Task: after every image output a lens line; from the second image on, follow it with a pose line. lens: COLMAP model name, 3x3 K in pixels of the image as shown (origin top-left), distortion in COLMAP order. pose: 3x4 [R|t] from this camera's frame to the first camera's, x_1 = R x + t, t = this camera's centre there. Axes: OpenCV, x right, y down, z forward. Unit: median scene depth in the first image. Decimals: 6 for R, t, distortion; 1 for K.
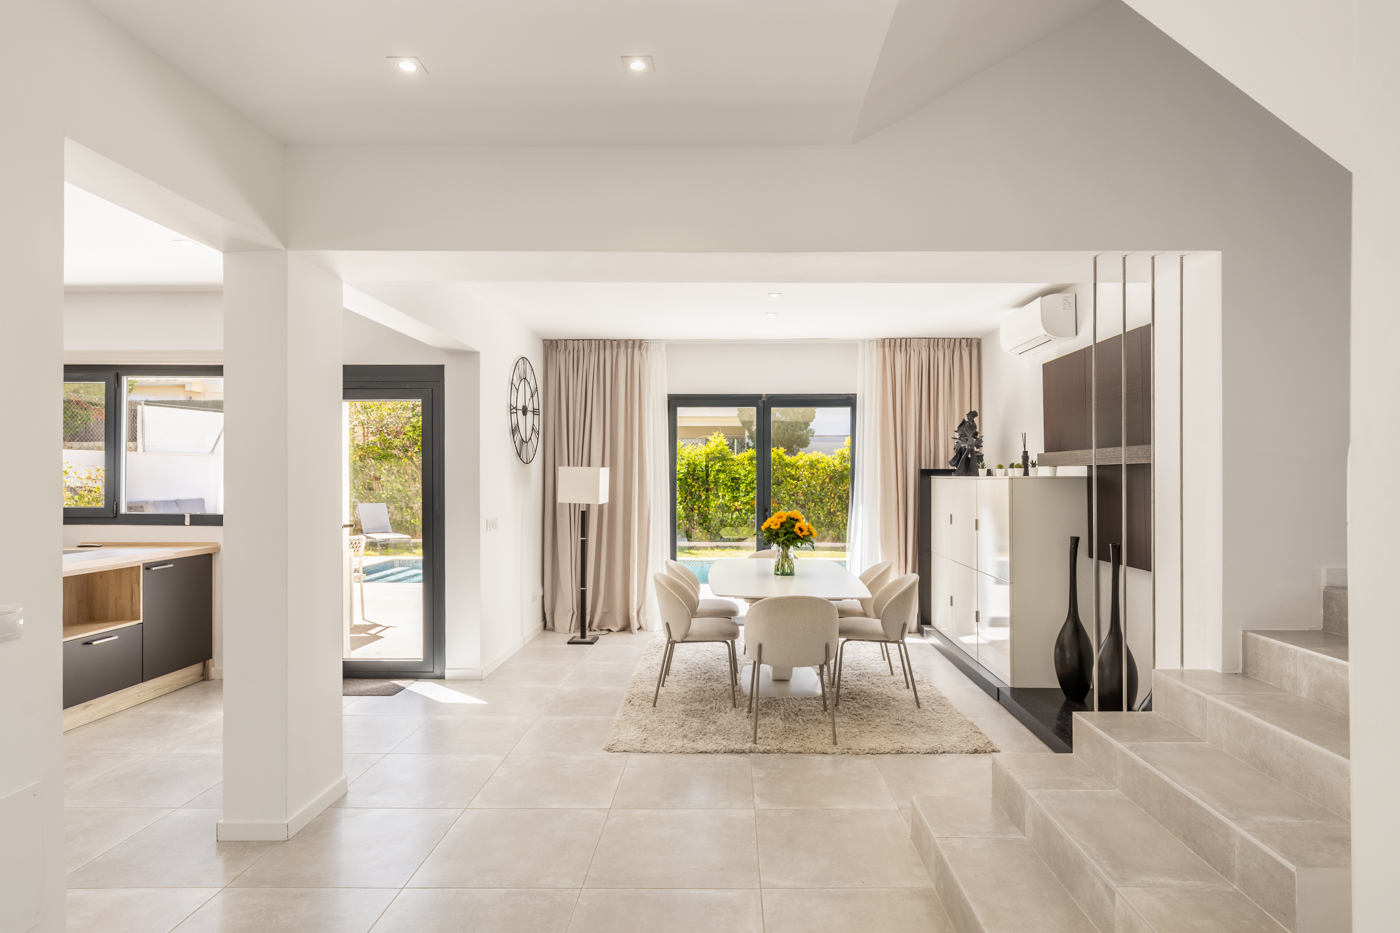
lens RADIAL K [[749.8, 0, 703.8], [0, 749.8, 479.4], [0, 0, 1]] dist [0.004251, -0.000224]
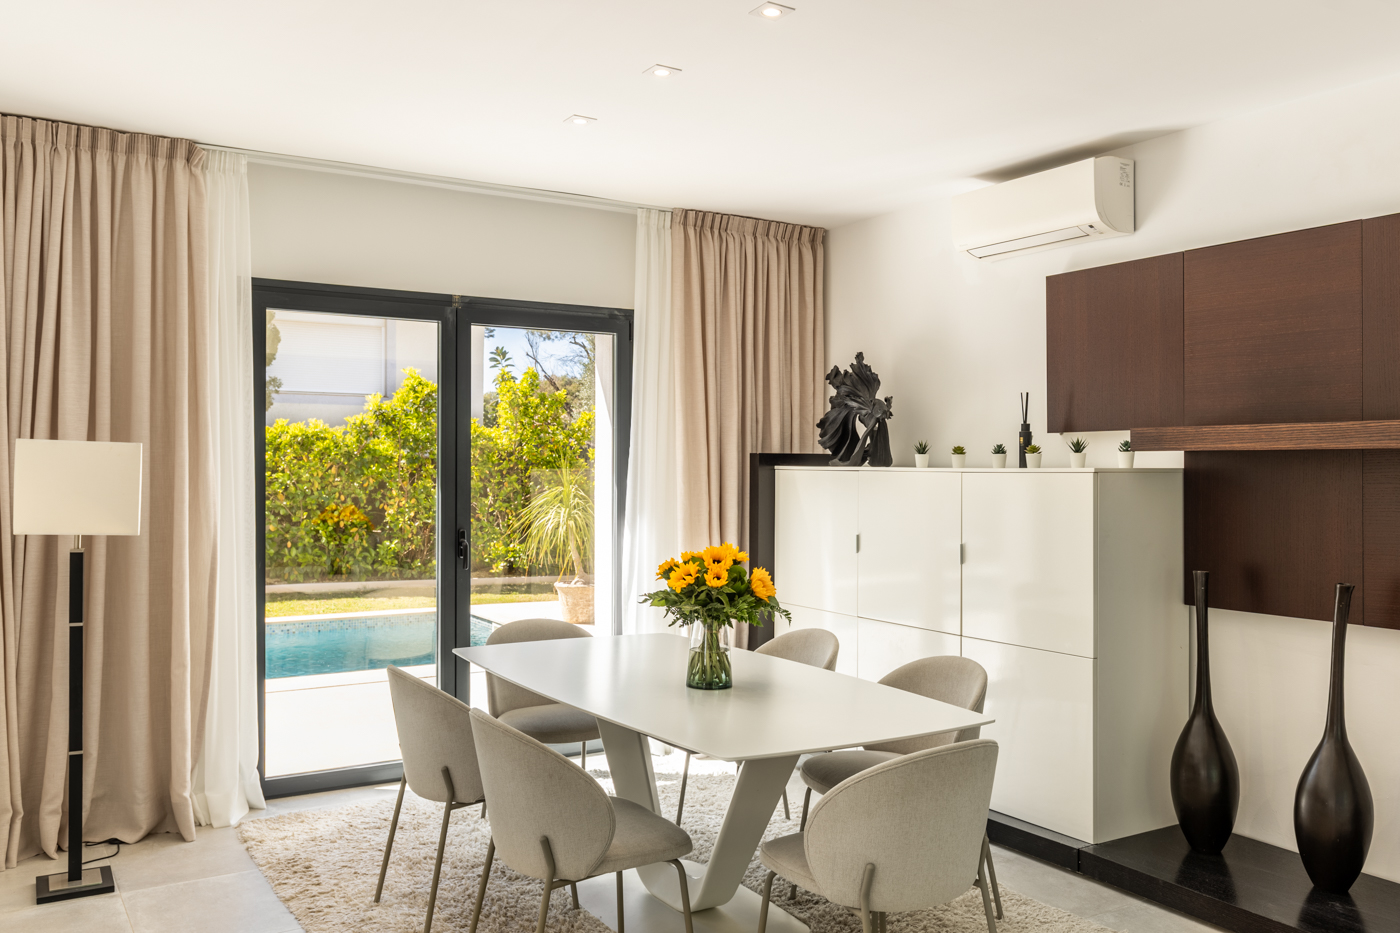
lens RADIAL K [[1169.9, 0, 702.8], [0, 1169.9, 475.2], [0, 0, 1]] dist [0.006537, -0.005252]
pose [[0.831864, -0.001765, 0.554976, -0.216342], [-0.001515, 0.999984, 0.005450, -0.002291], [-0.554977, -0.005374, 0.831848, 0.298155]]
